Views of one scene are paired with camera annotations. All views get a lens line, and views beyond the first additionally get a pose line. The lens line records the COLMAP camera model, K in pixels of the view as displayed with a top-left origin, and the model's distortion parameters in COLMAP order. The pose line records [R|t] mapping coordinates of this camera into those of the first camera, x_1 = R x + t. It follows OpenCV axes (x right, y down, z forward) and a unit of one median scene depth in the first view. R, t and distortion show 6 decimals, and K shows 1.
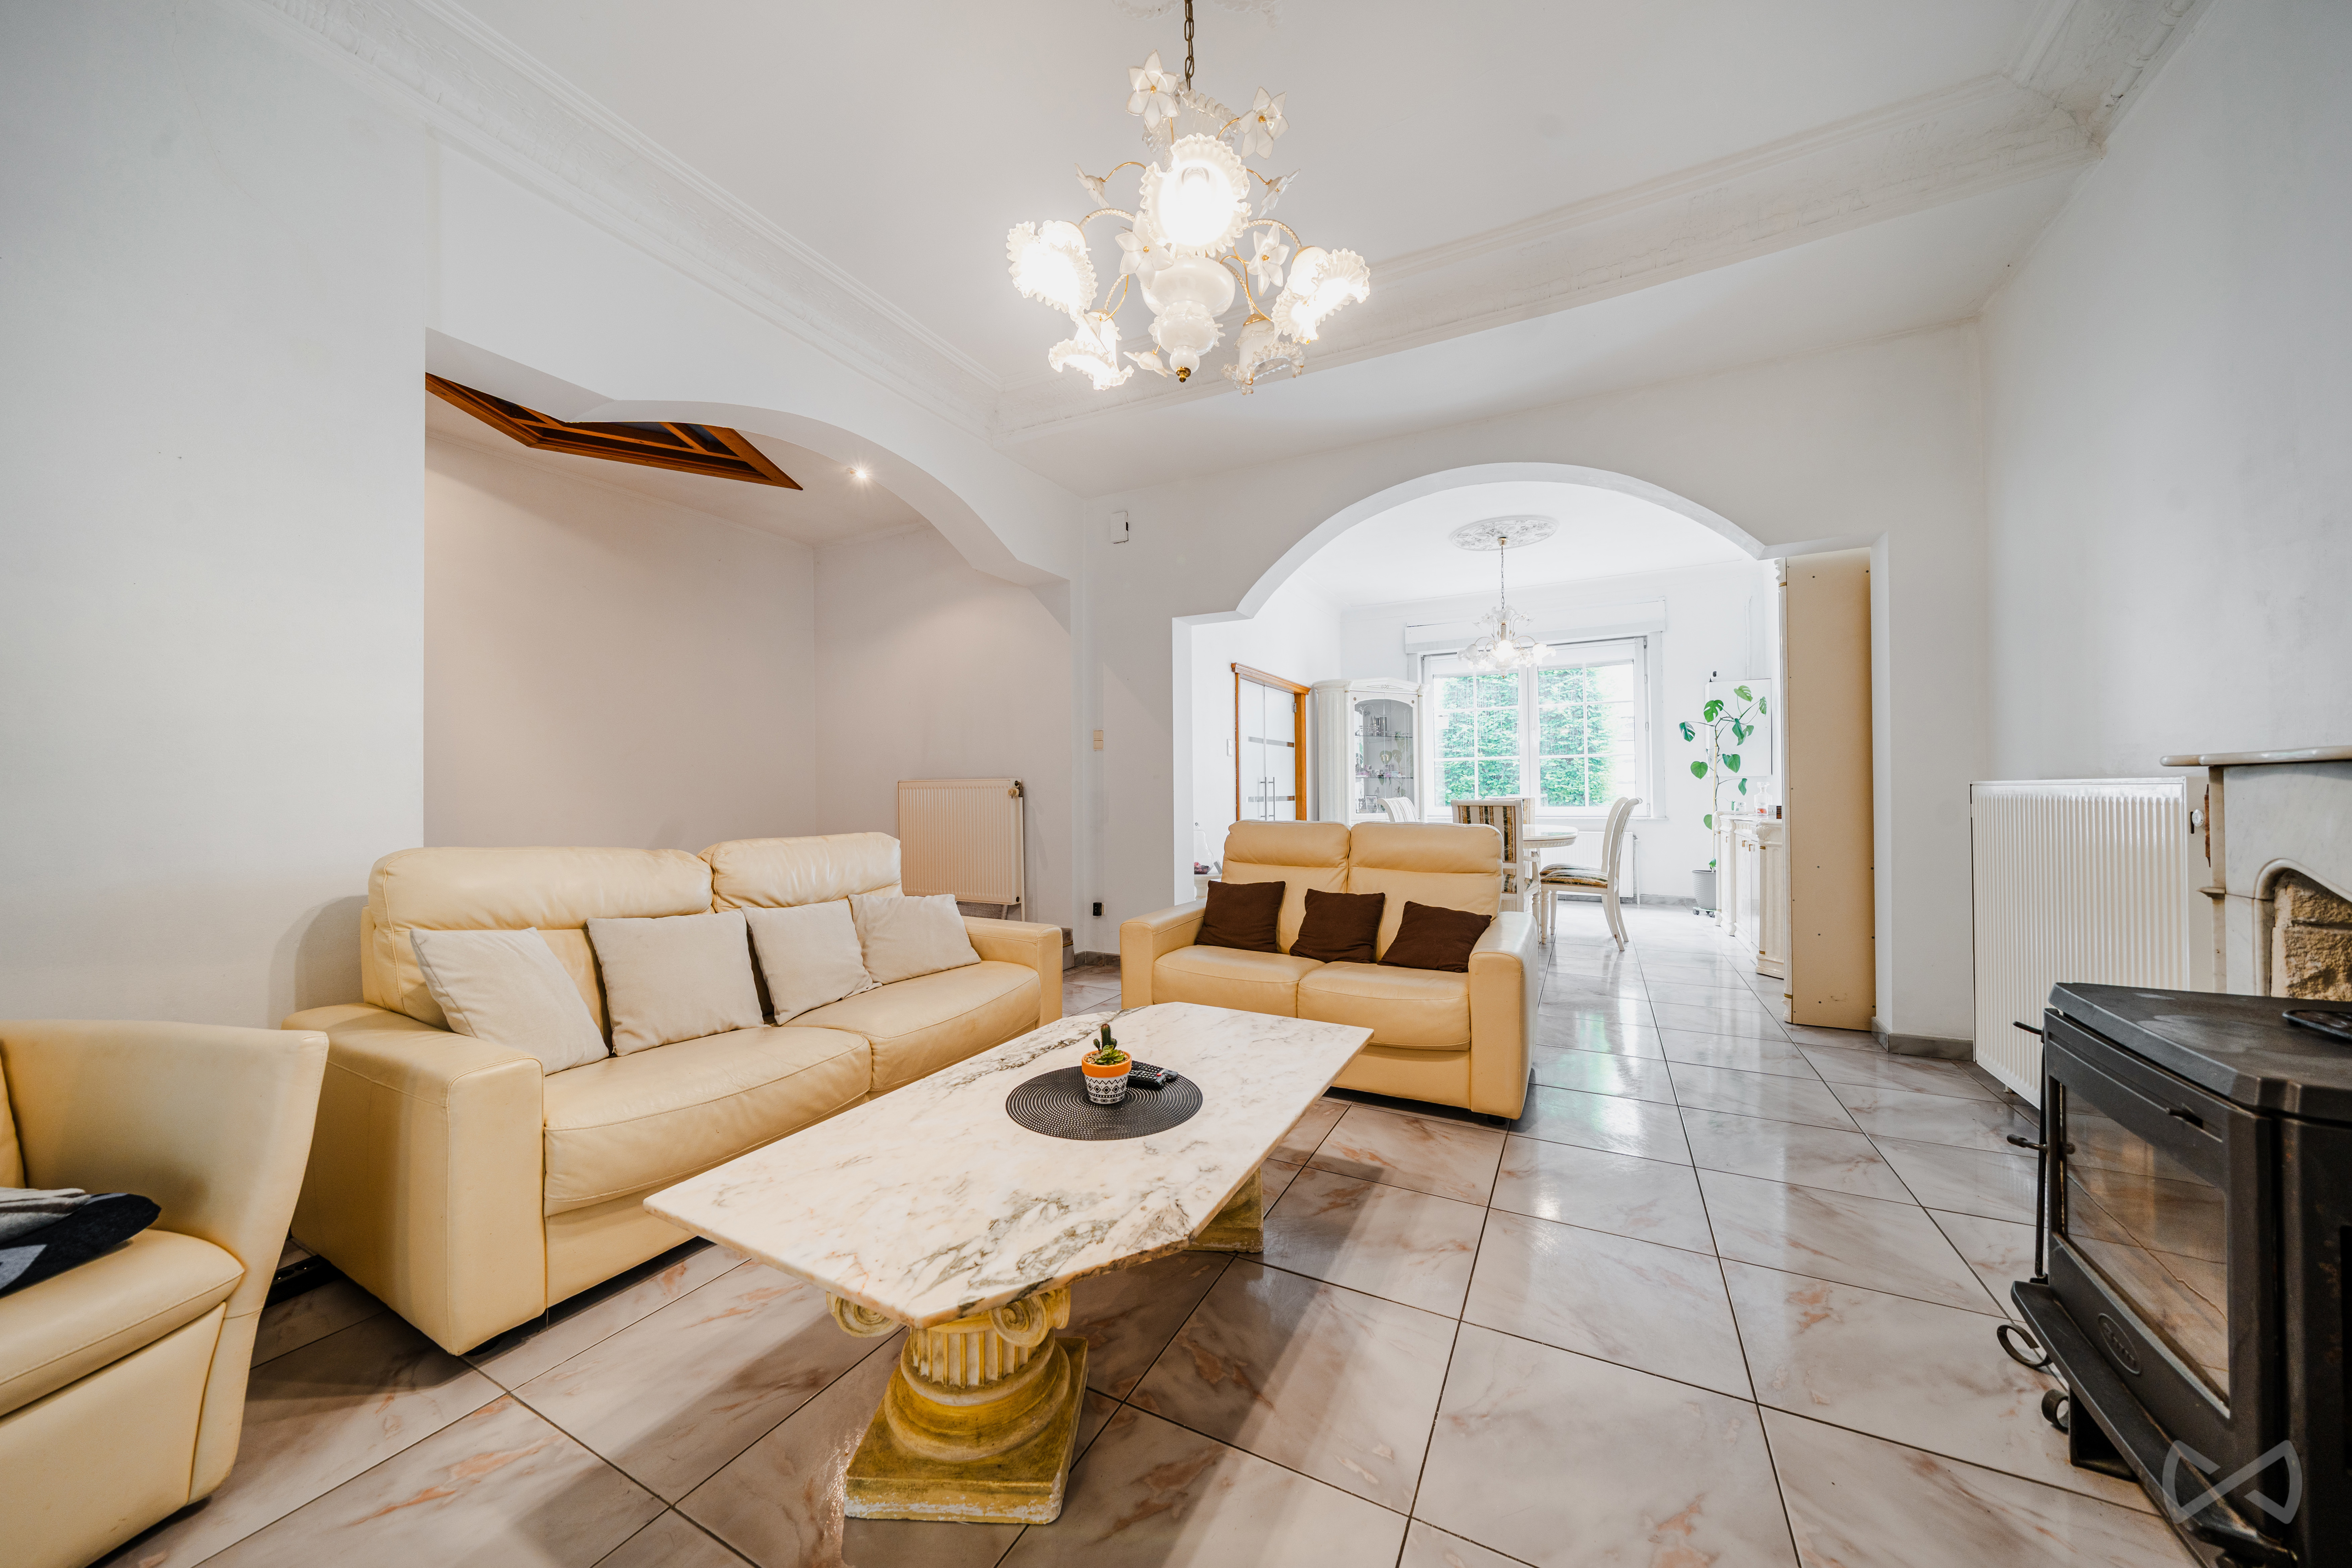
lens RADIAL K [[796.7, 0, 1163.6], [0, 796.7, 782.2], [0, 0, 1]] dist [-0.009145, 0.000062]
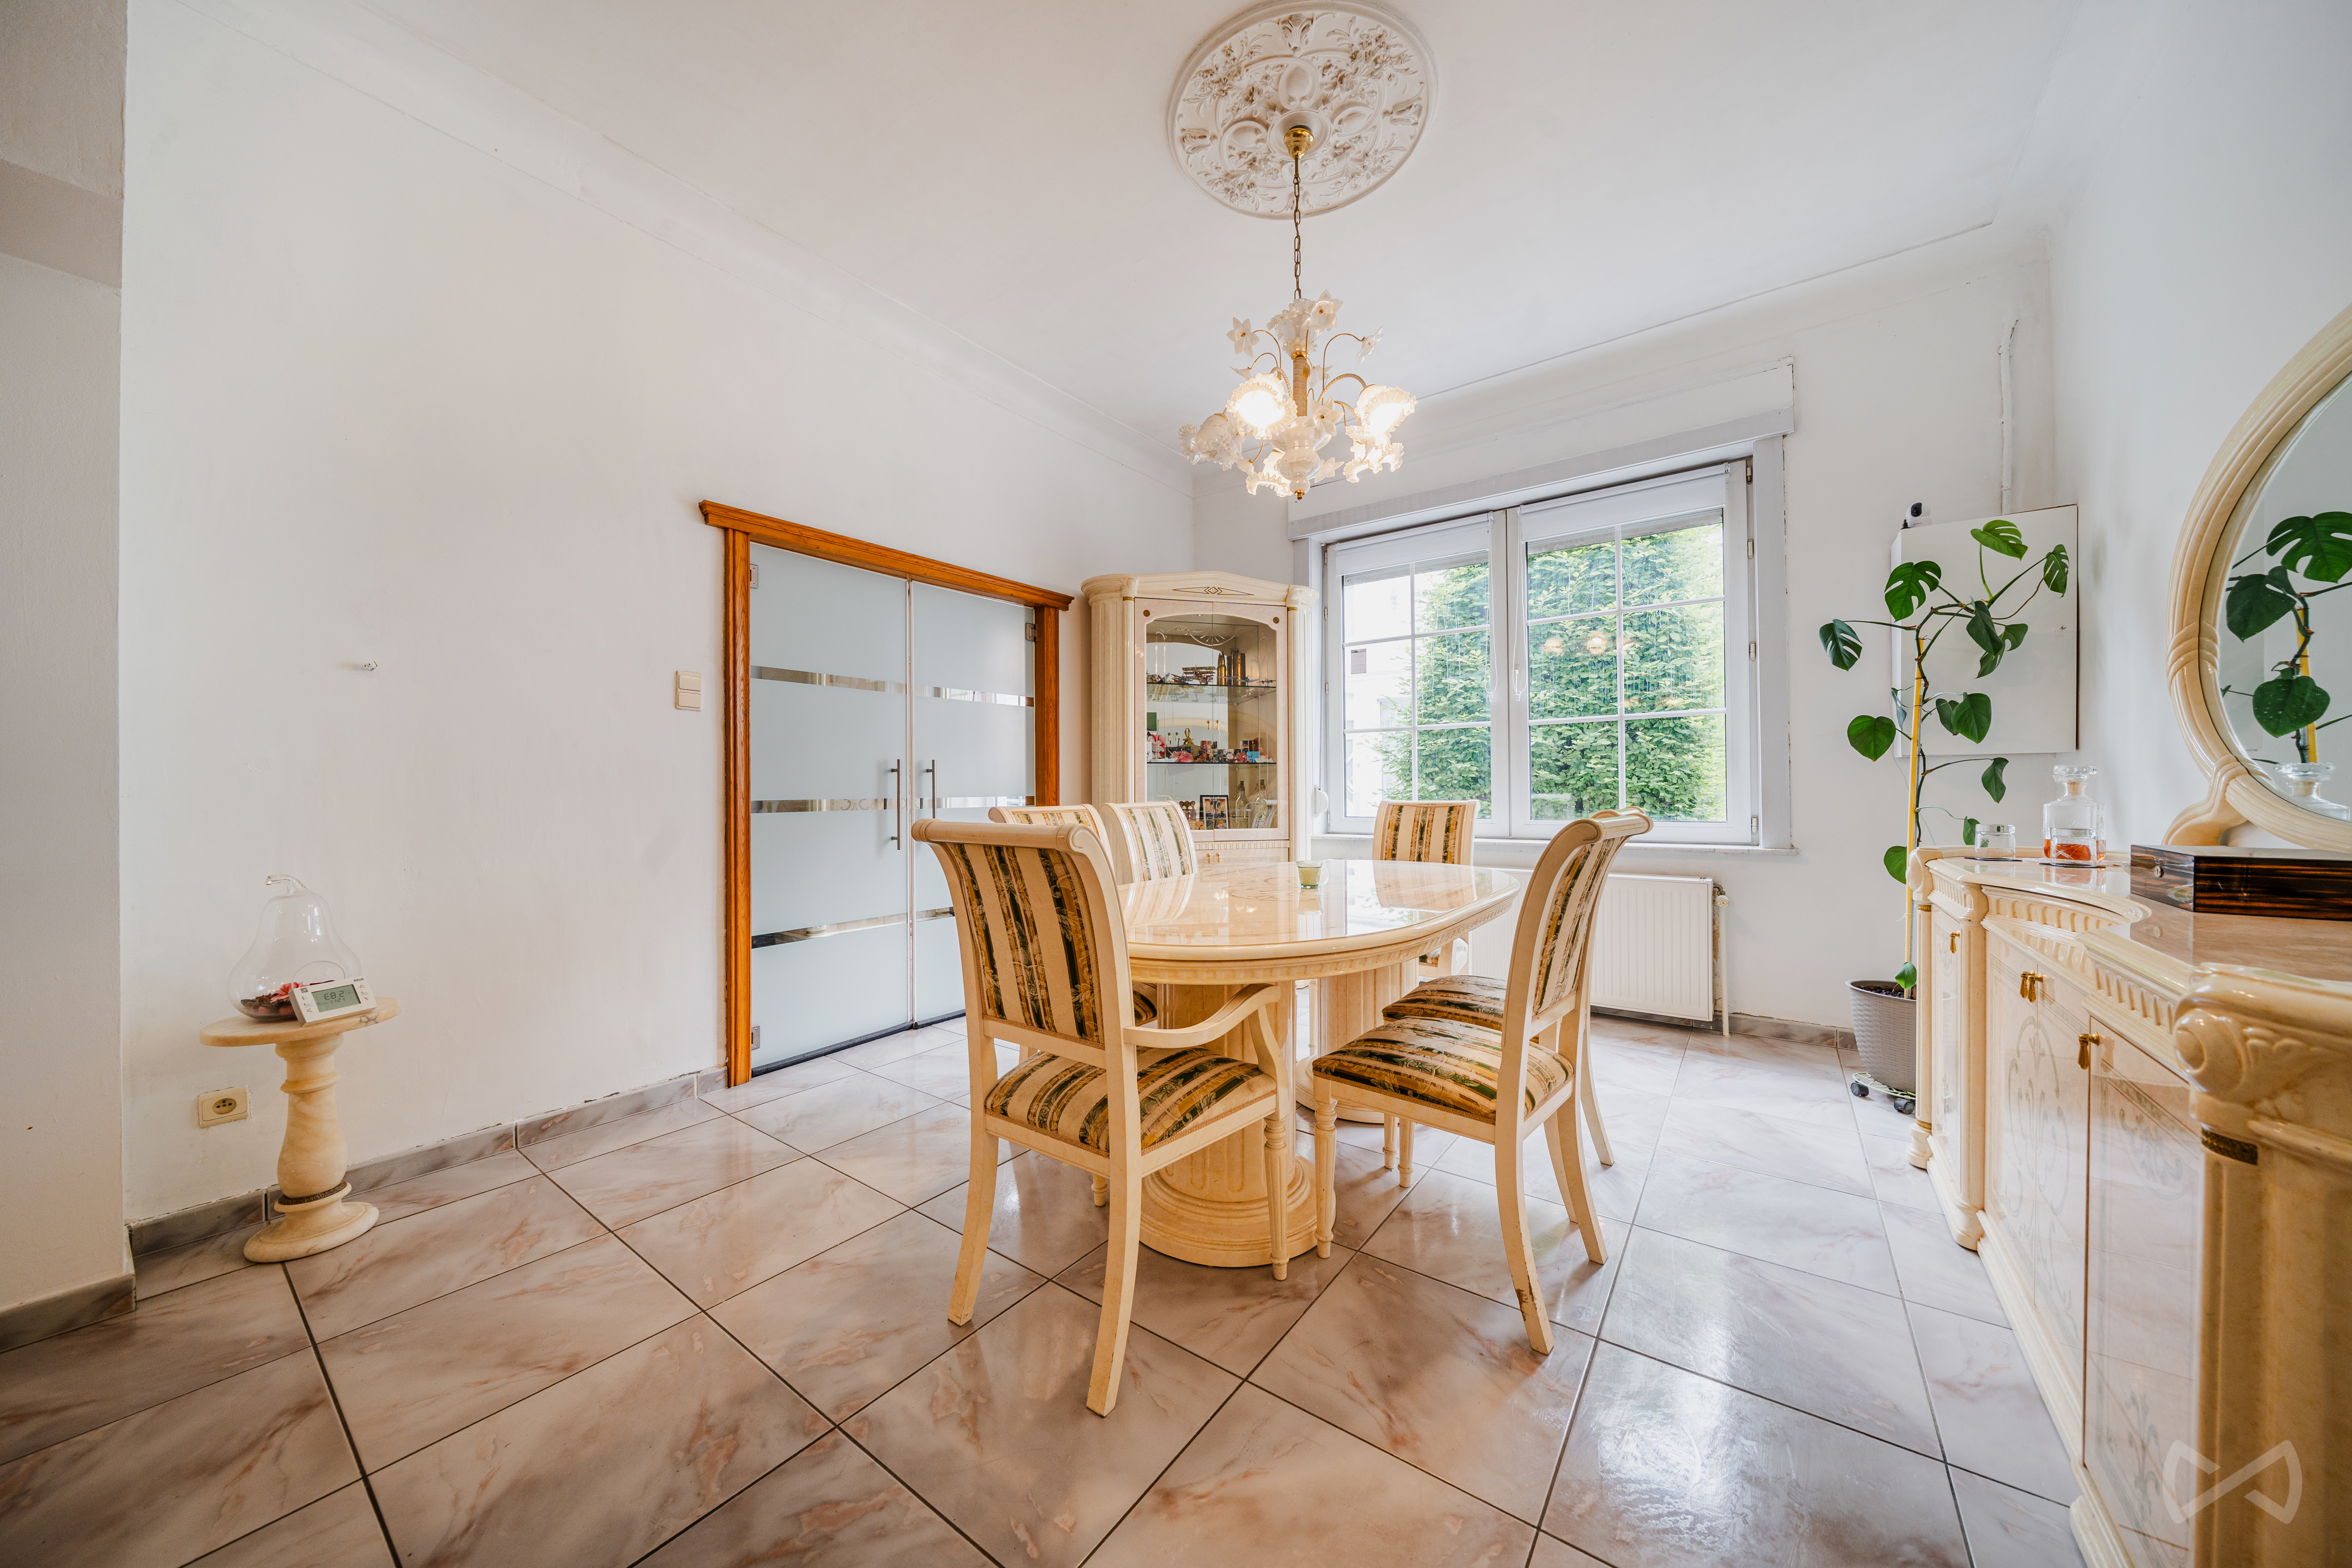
lens RADIAL K [[796.7, 0, 1166.8], [0, 796.7, 784.1], [0, 0, 1]] dist [-0.009145, 0.000062]
pose [[0.988666, 0.002687, -0.150110, 0.384217], [-0.001104, 0.999943, 0.010627, 0.003747], [0.150130, -0.010341, 0.988612, 0.552873]]
